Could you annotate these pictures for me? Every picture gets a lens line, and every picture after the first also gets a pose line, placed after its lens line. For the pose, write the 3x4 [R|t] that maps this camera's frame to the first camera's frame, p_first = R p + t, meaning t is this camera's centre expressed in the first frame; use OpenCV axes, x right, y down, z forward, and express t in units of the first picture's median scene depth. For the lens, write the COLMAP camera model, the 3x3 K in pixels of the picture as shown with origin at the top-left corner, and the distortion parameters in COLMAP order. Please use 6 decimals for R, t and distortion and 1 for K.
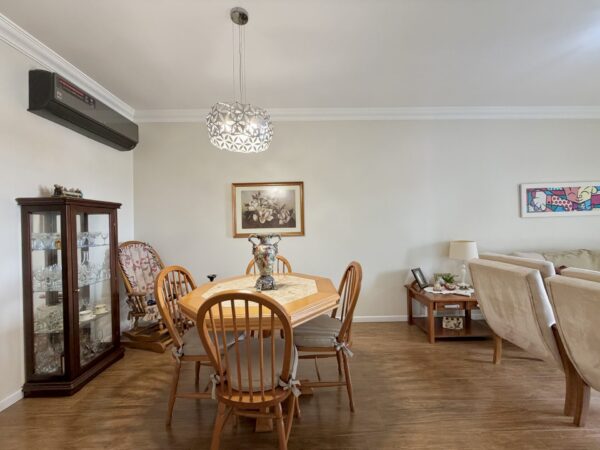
lens RADIAL K [[237.9, 0, 301.6], [0, 237.9, 221.7], [0, 0, 1]] dist [0.000674, 0.000003]
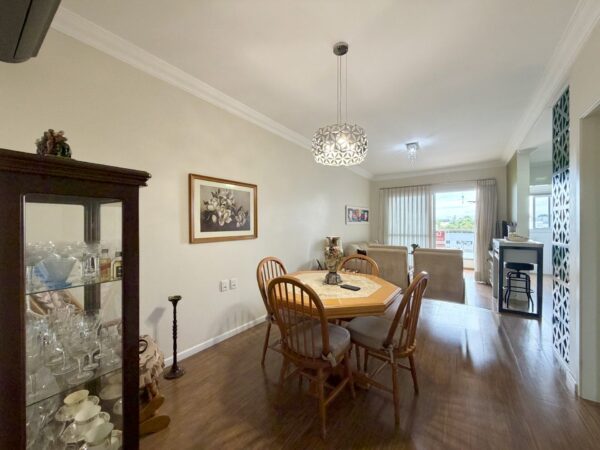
lens RADIAL K [[237.9, 0, 301.5], [0, 237.9, 226.9], [0, 0, 1]] dist [0.000674, 0.000003]
pose [[0.588274, 0.011182, 0.808584, -0.698148], [-0.006312, 0.999937, -0.009236, 0.017462], [-0.808637, 0.000330, 0.588308, 0.248874]]
